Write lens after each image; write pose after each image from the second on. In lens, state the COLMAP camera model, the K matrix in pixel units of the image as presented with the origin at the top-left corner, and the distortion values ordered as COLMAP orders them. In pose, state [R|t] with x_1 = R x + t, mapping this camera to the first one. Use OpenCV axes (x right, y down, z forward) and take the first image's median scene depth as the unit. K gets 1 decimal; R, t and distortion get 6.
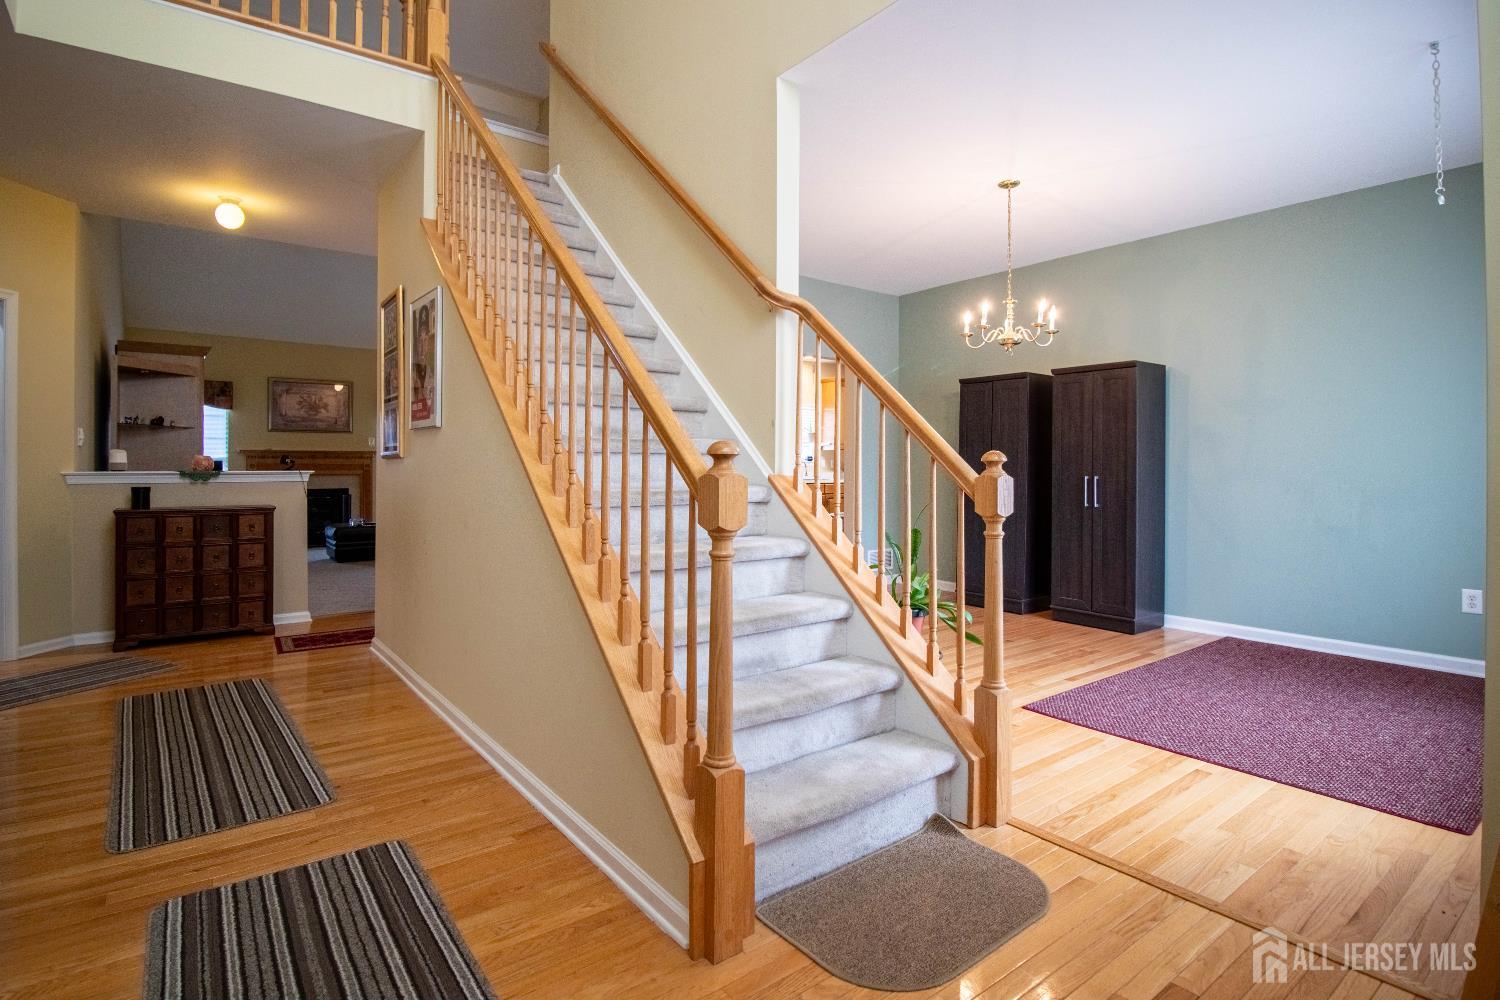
lens RADIAL K [[734.3, 0, 741.8], [0, 734.3, 472.4], [0, 0, 1]] dist [-0.001106, -0.010350]
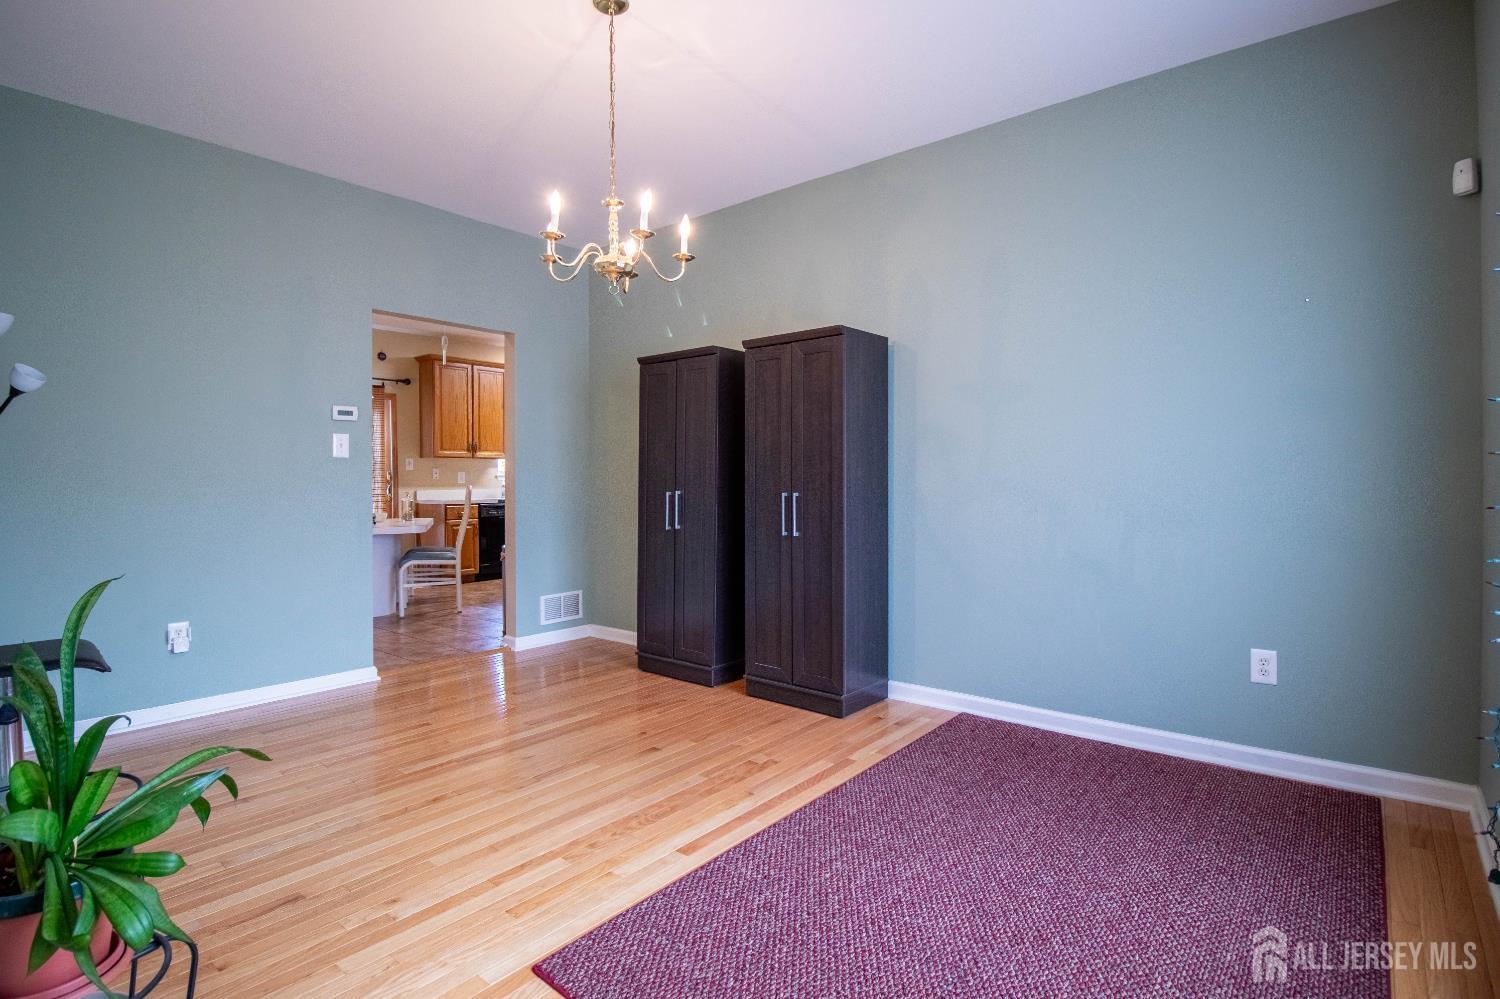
lens RADIAL K [[732.8, 0, 750.0], [0, 732.8, 499.5], [0, 0, 1]] dist [-0.003438, -0.000920]
pose [[0.972553, -0.014965, 0.232198, 0.288593], [0.010790, 0.999757, 0.019239, -0.001894], [-0.232429, -0.016205, 0.972478, 0.342881]]
